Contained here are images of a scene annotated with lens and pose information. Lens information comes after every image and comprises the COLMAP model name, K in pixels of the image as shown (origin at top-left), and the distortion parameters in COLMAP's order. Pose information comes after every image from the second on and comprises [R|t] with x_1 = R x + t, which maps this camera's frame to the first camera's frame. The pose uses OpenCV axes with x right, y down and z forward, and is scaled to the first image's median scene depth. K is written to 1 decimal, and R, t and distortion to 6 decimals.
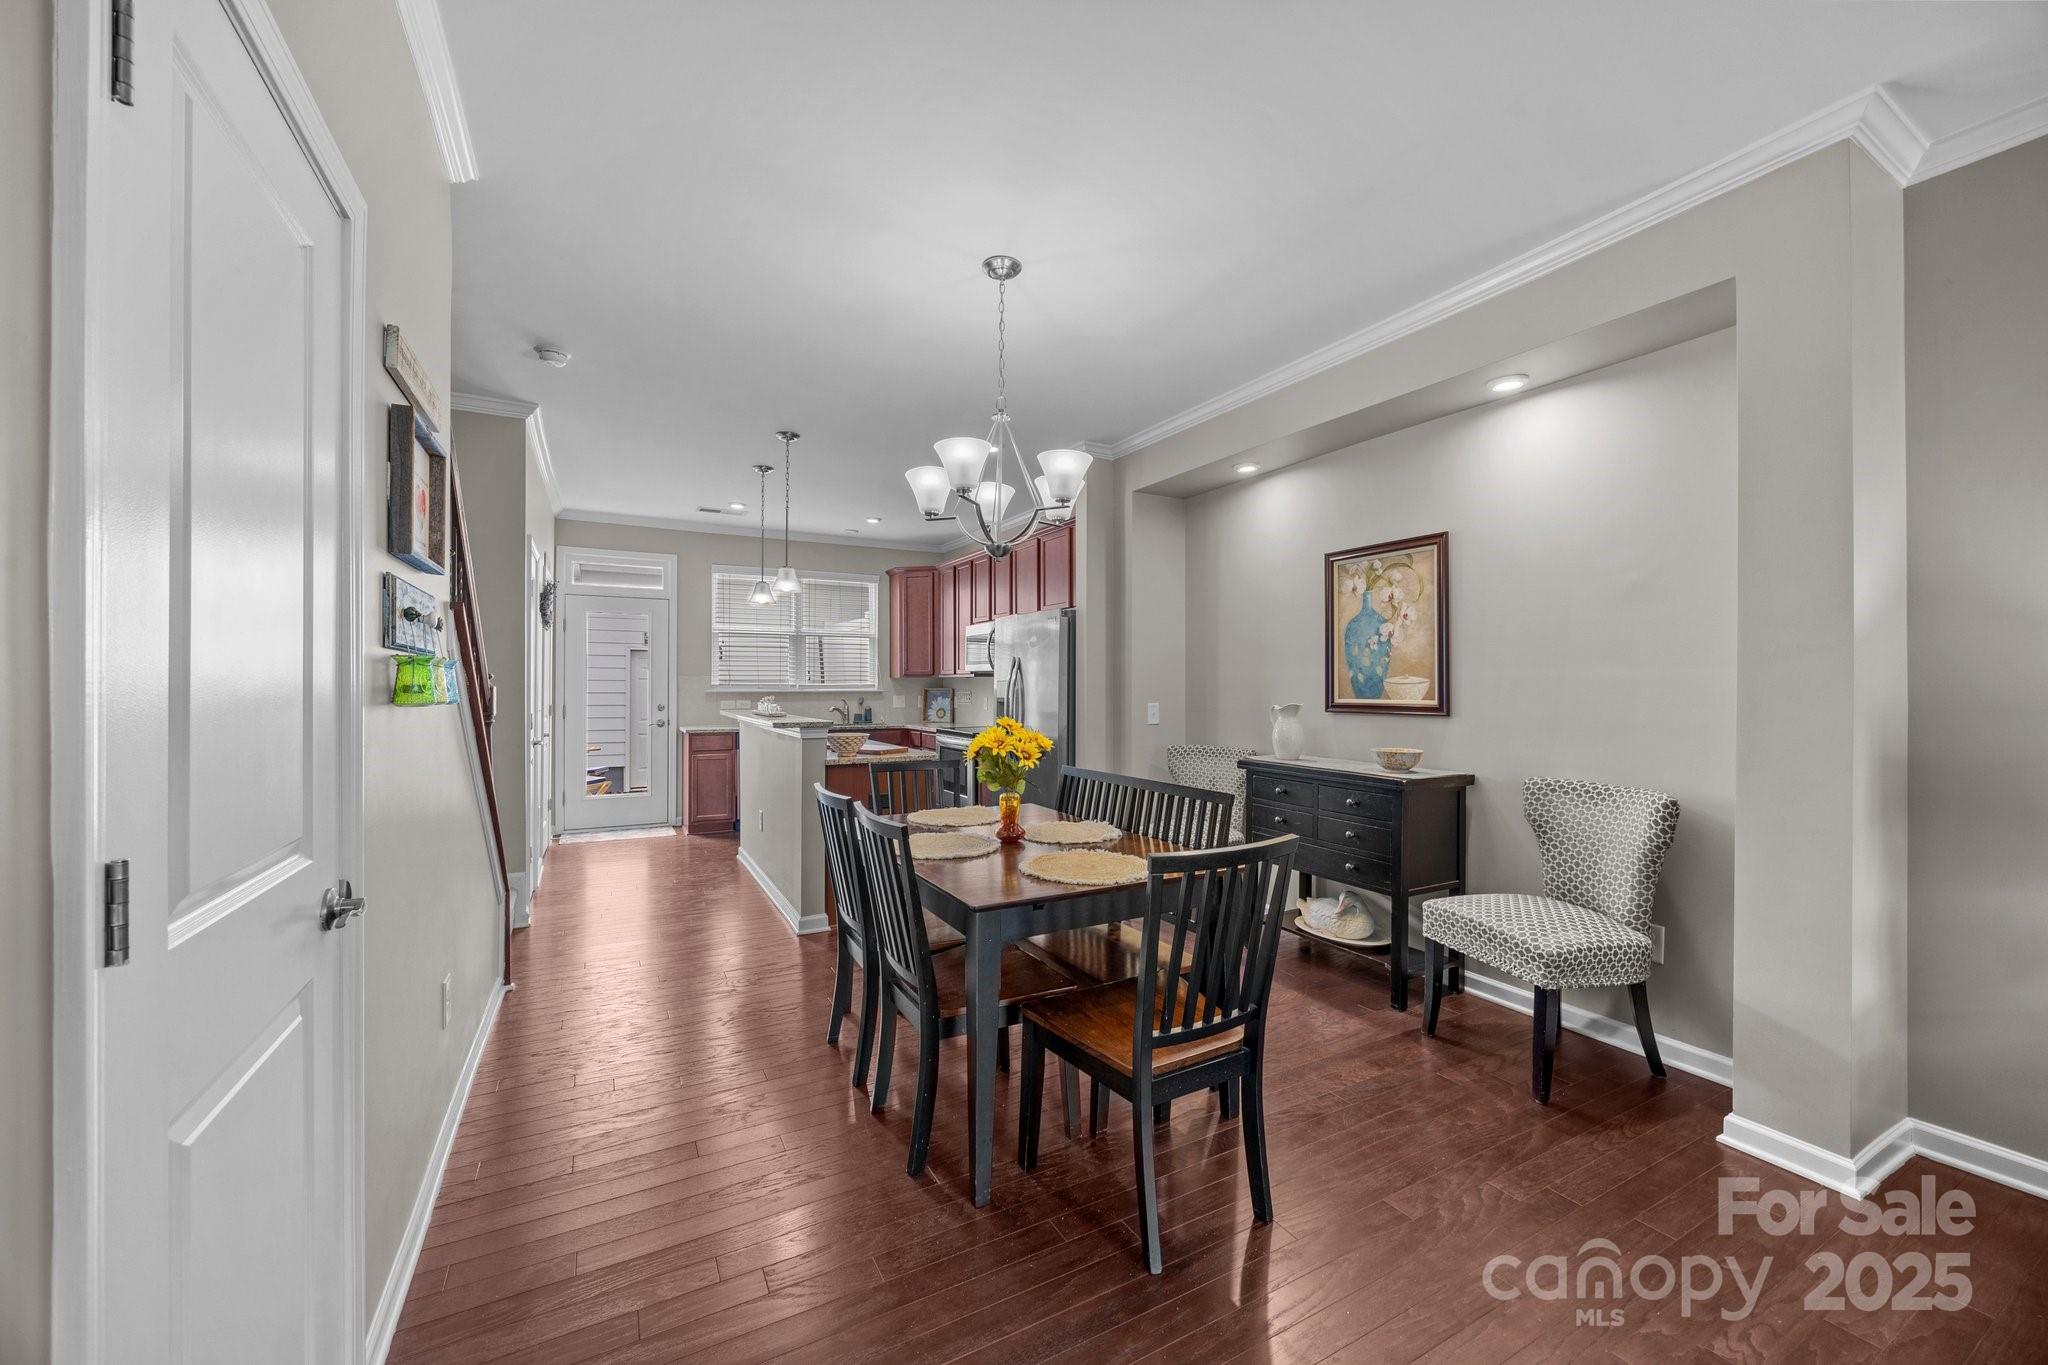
lens RADIAL K [[781.3, 0, 1028.8], [0, 781.3, 683.6], [0, 0, 1]] dist [-0.002975, 0.000675]
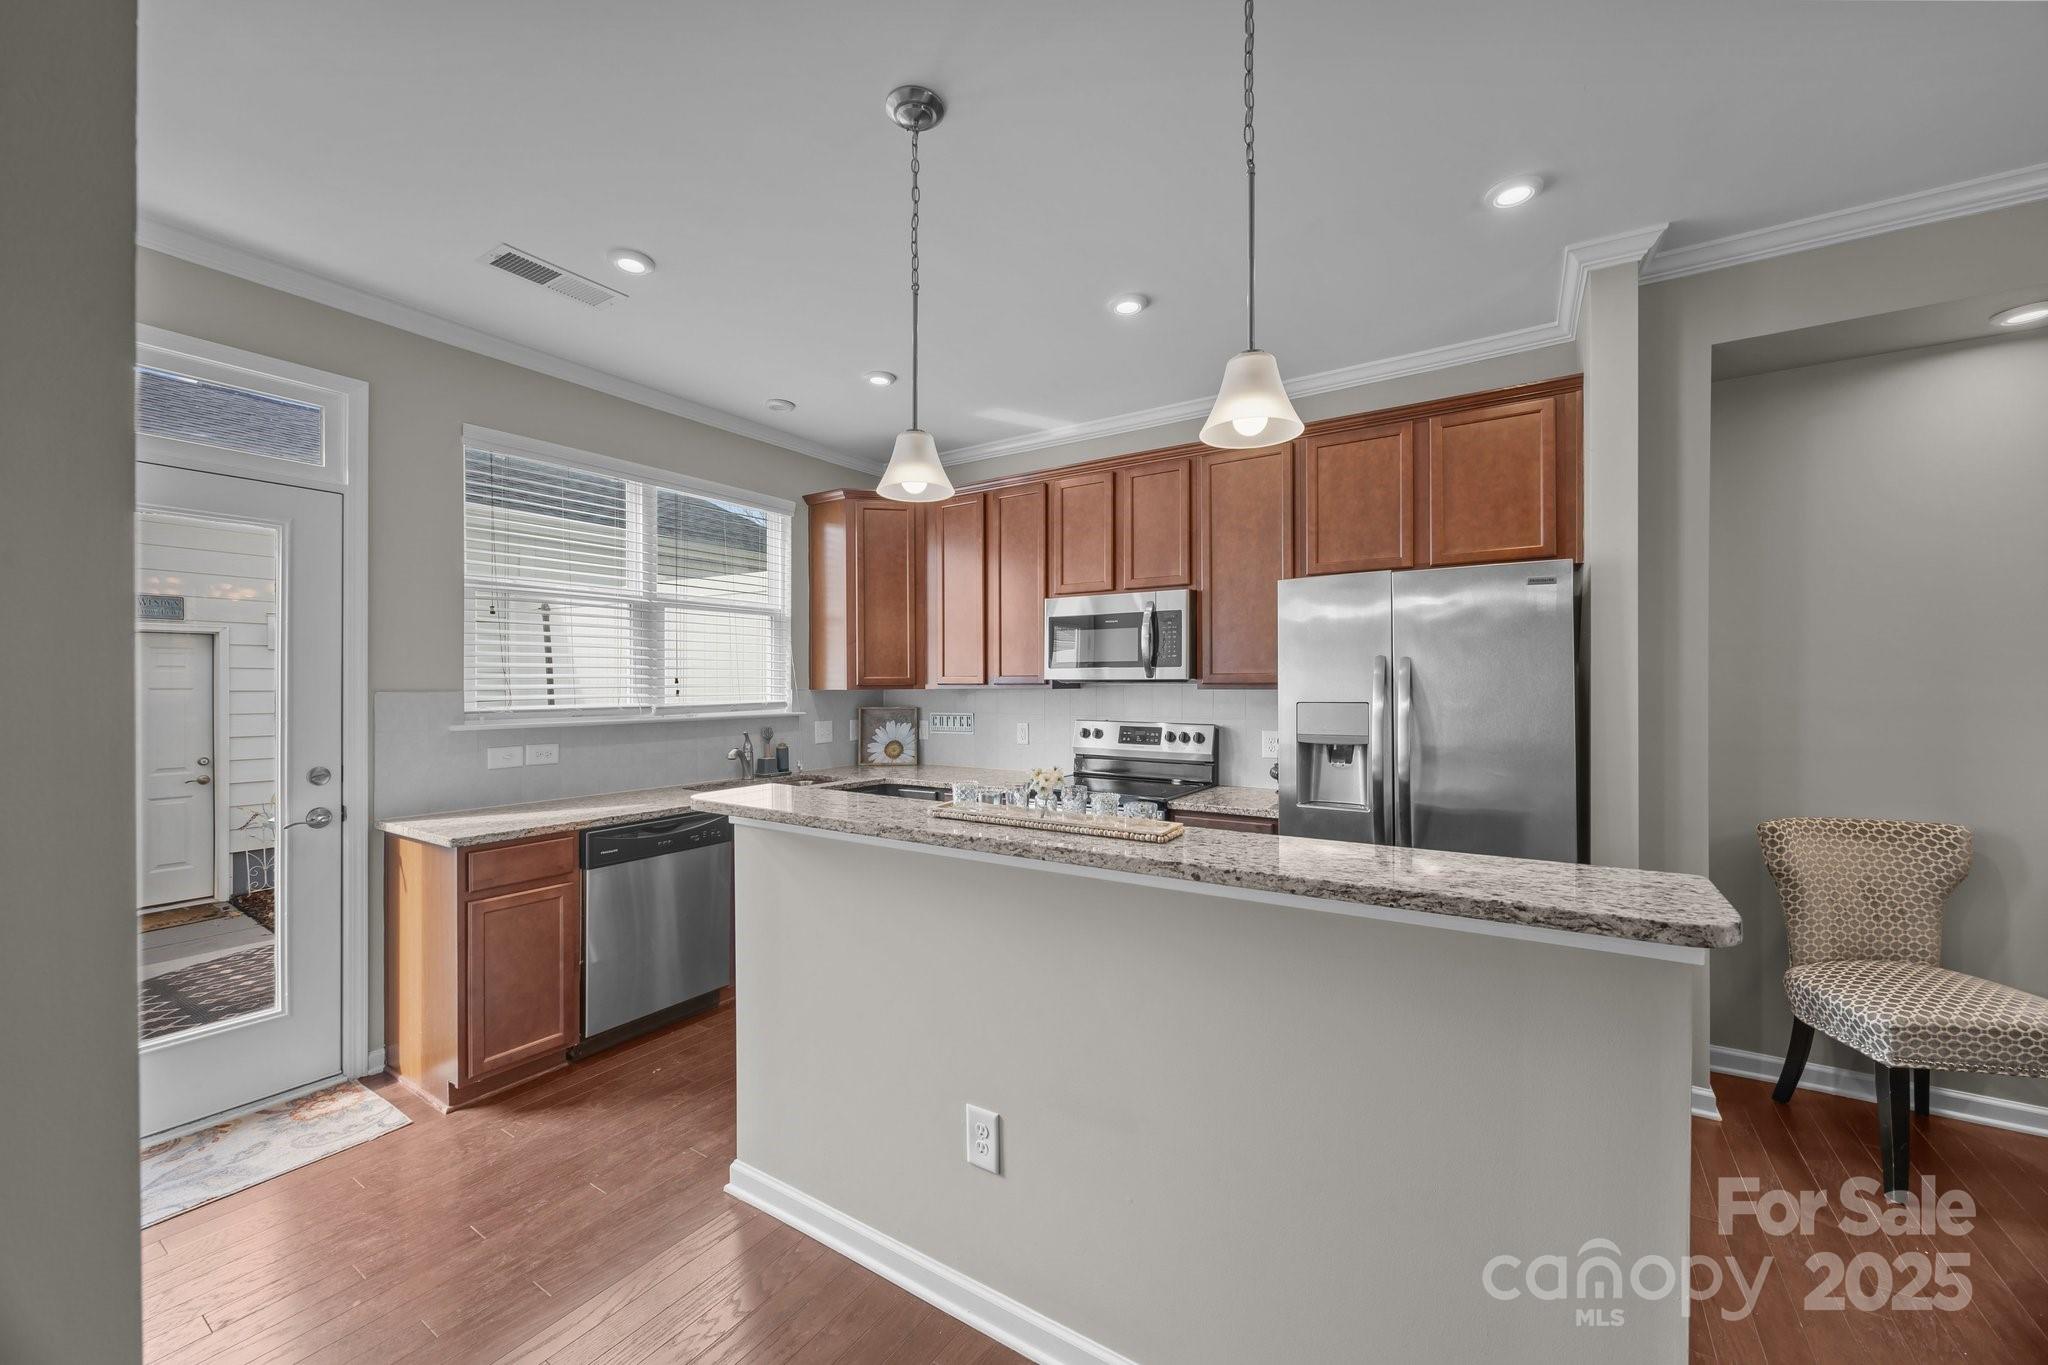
lens RADIAL K [[781.3, 0, 1032.4], [0, 781.3, 683.1], [0, 0, 1]] dist [-0.002975, 0.000675]
pose [[0.878872, -0.003587, 0.477044, -0.381048], [0.003961, 0.999992, 0.000222, -0.014617], [-0.477041, 0.001695, 0.878879, 0.551055]]
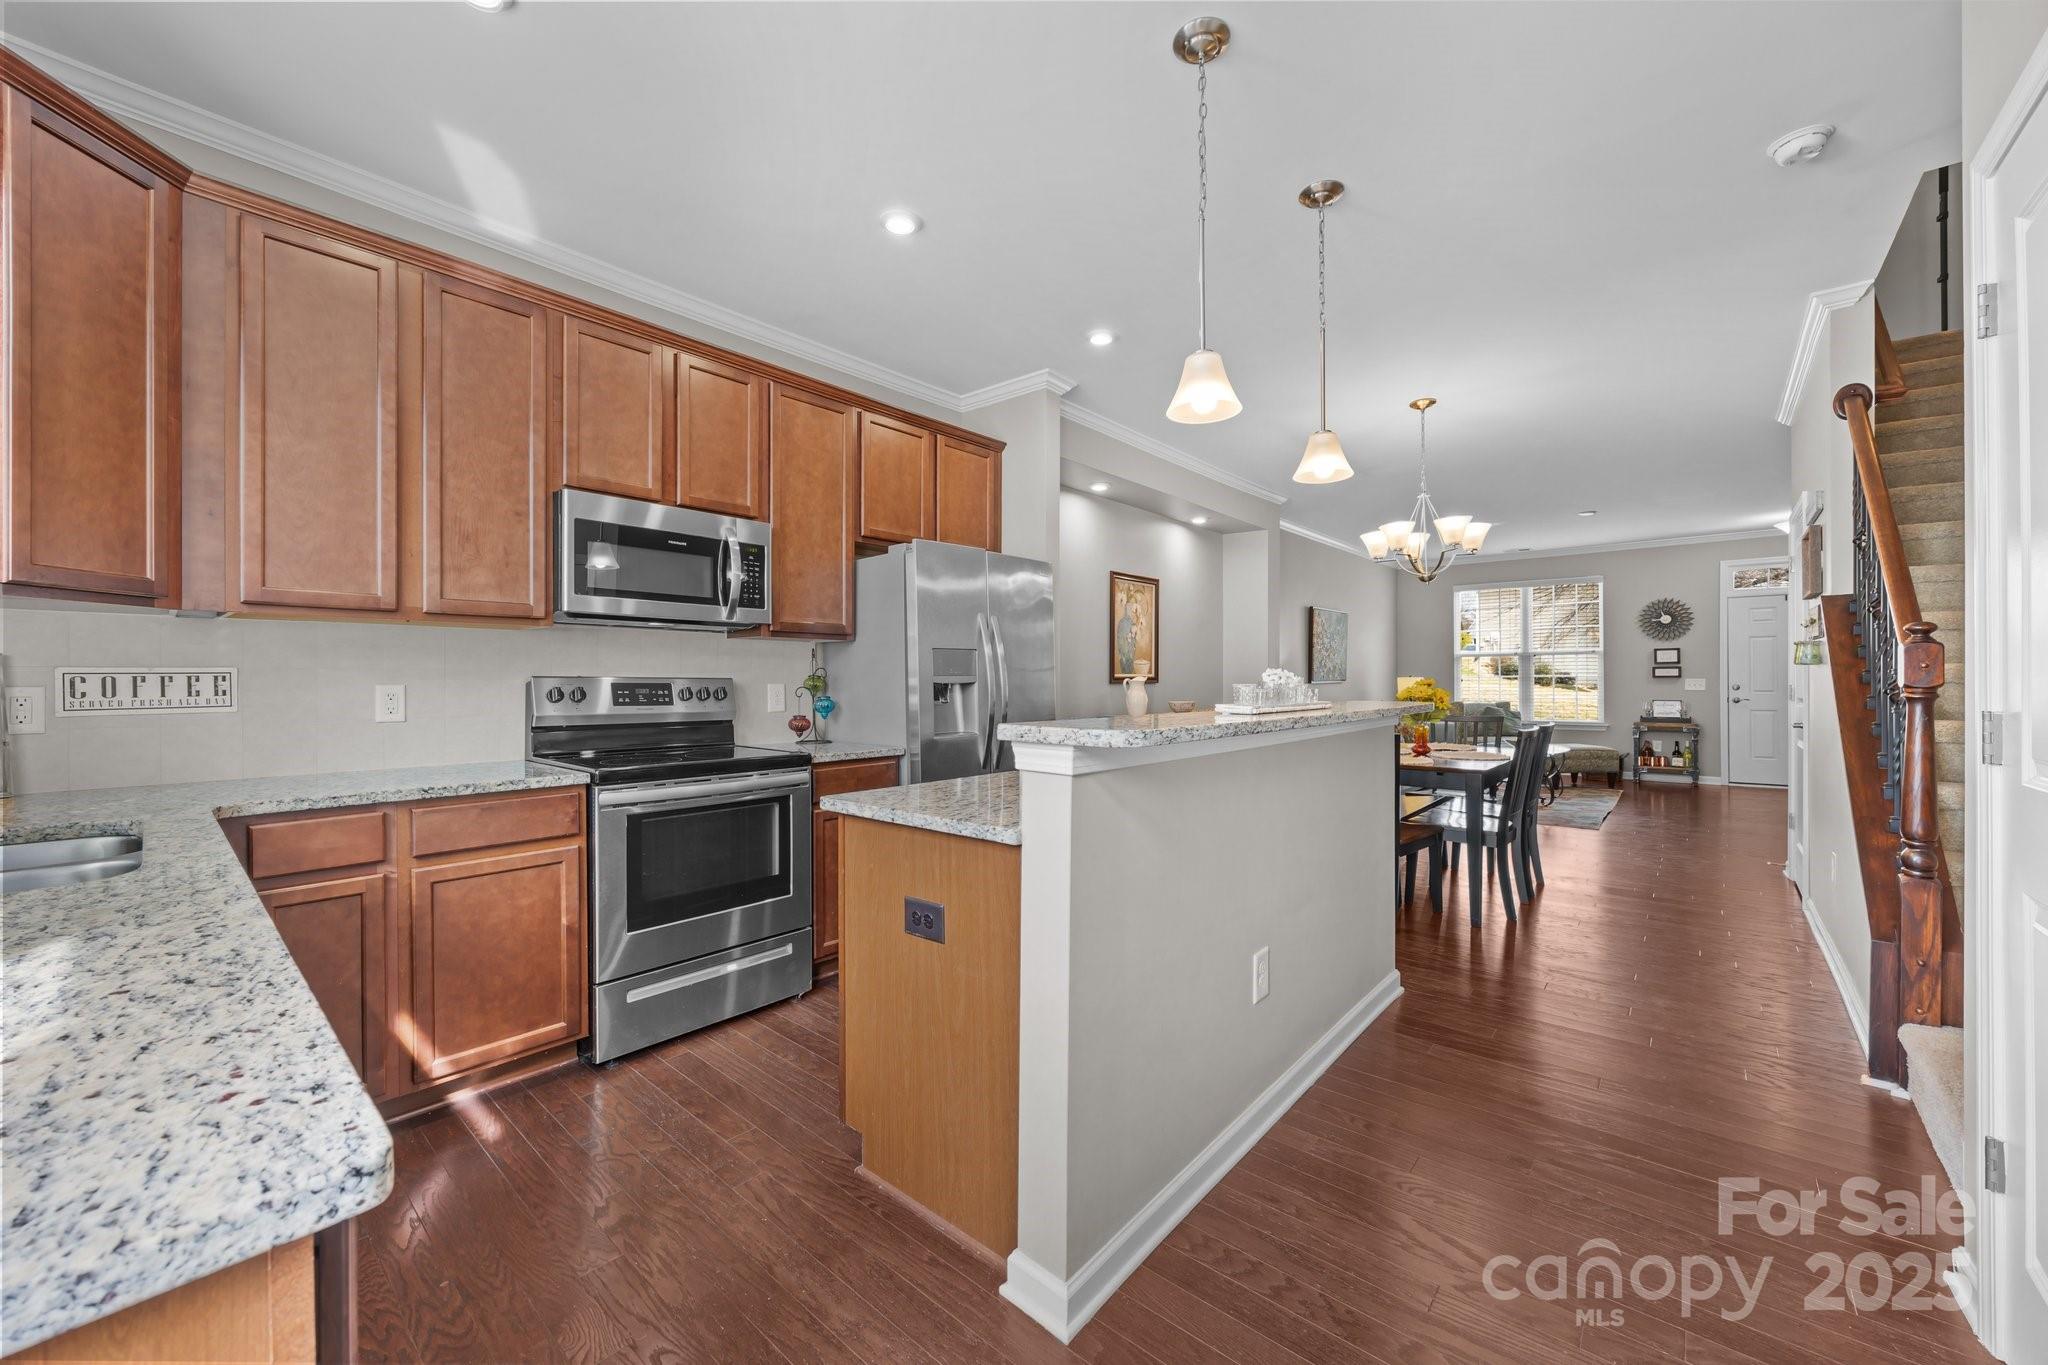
lens RADIAL K [[781.3, 0, 1025.9], [0, 781.3, 681.1], [0, 0, 1]] dist [-0.002975, 0.000675]
pose [[-0.348631, -0.002457, 0.937257, -0.538388], [-0.000315, 0.999997, 0.002504, 0.017410], [-0.937260, 0.000578, -0.348631, 0.992929]]
